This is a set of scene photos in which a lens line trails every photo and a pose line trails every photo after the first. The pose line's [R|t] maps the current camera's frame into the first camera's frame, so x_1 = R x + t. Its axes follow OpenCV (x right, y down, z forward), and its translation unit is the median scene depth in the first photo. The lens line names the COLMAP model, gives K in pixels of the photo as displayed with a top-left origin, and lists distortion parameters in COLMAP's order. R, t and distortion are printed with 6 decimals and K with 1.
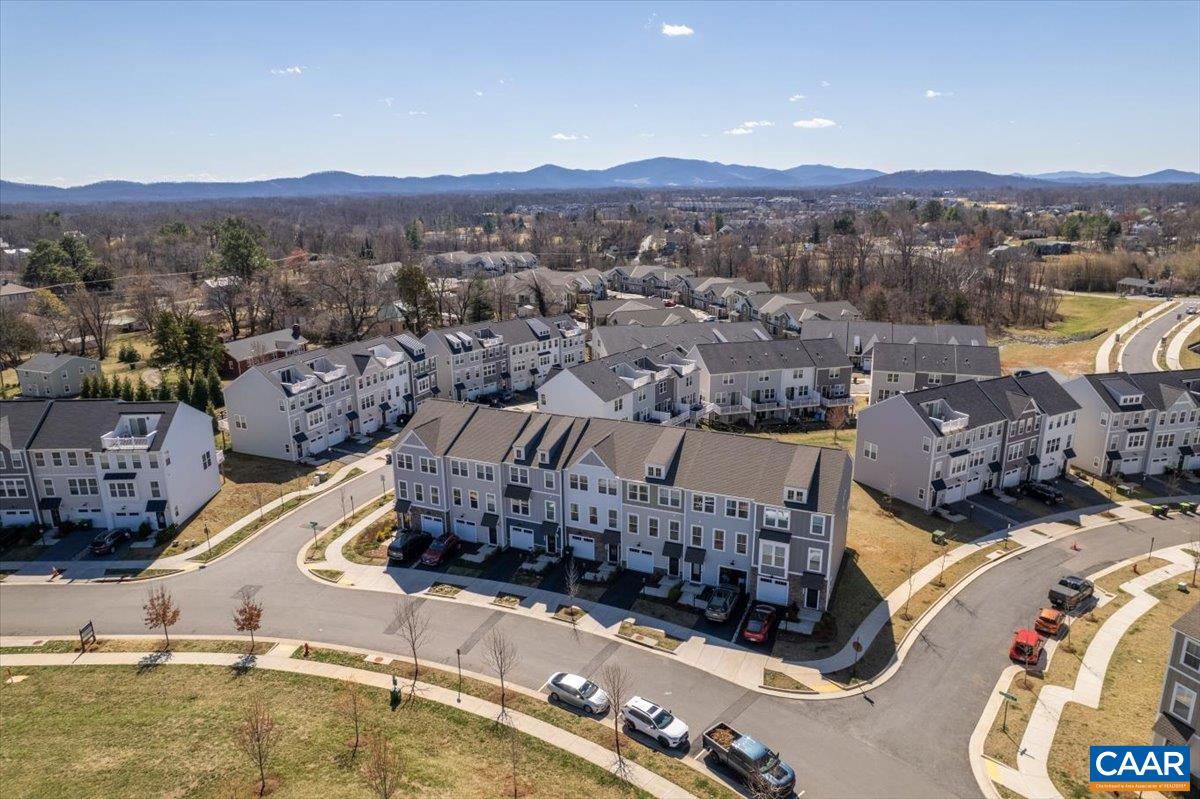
lens RADIAL K [[768.0, 0, 600.7], [0, 768.0, 395.3], [0, 0, 1]] dist [-0.060996, 0.041759]
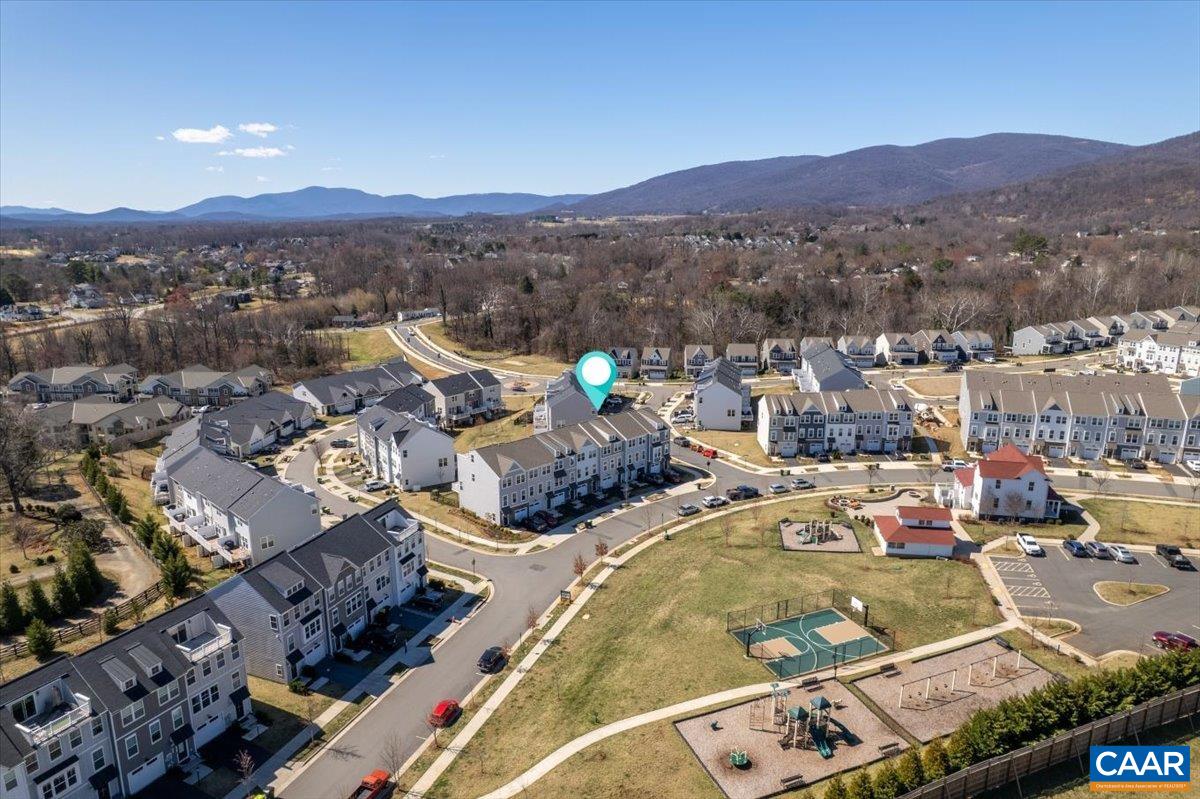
lens RADIAL K [[768.0, 0, 601.9], [0, 768.0, 401.7], [0, 0, 1]] dist [-0.060996, 0.041759]
pose [[0.375302, -0.207906, 0.903285, -1.754601], [0.242057, 0.962687, 0.121008, -0.250979], [-0.894738, 0.173231, 0.411624, 0.097201]]
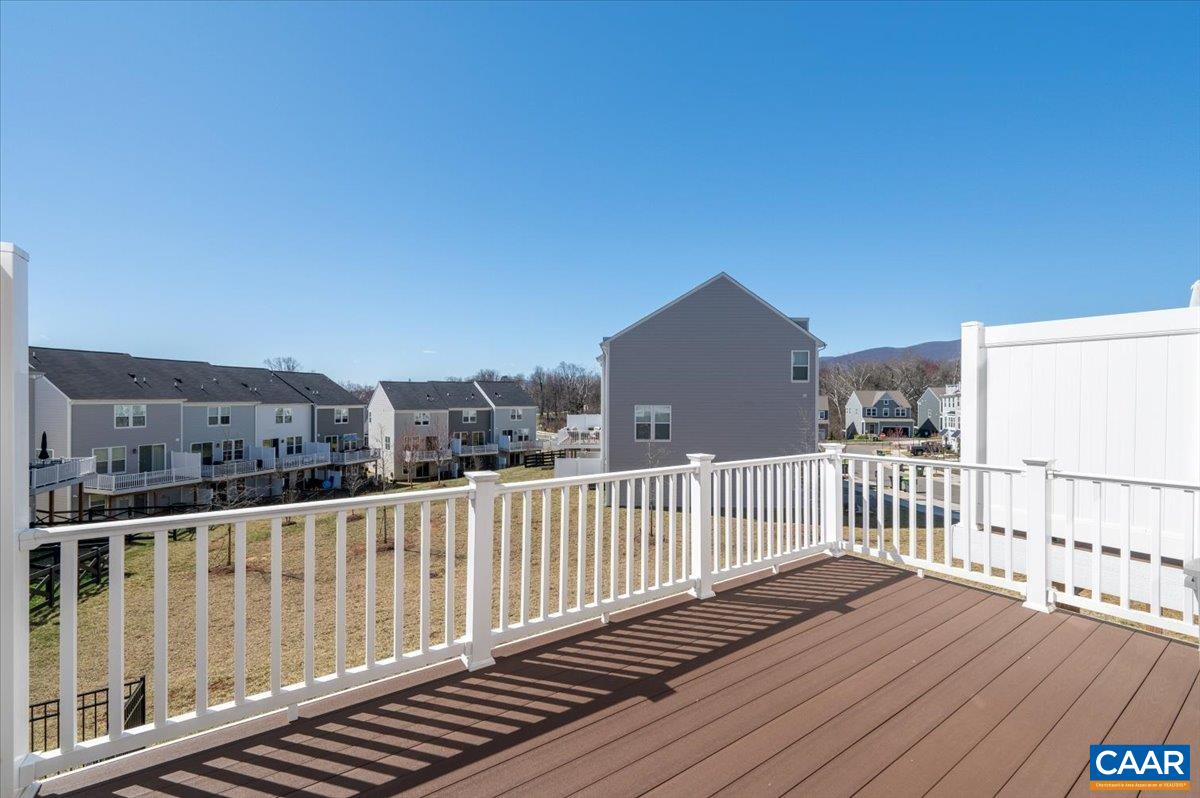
lens RADIAL K [[497.9, 0, 600.6], [0, 497.9, 398.9], [0, 0, 1]] dist [0.002251, 0.000617]
pose [[0.522856, 0.014011, 0.852306, 0.111413], [0.212843, 0.966048, -0.146452, 0.120547], [-0.825421, 0.257981, 0.502122, 1.103912]]
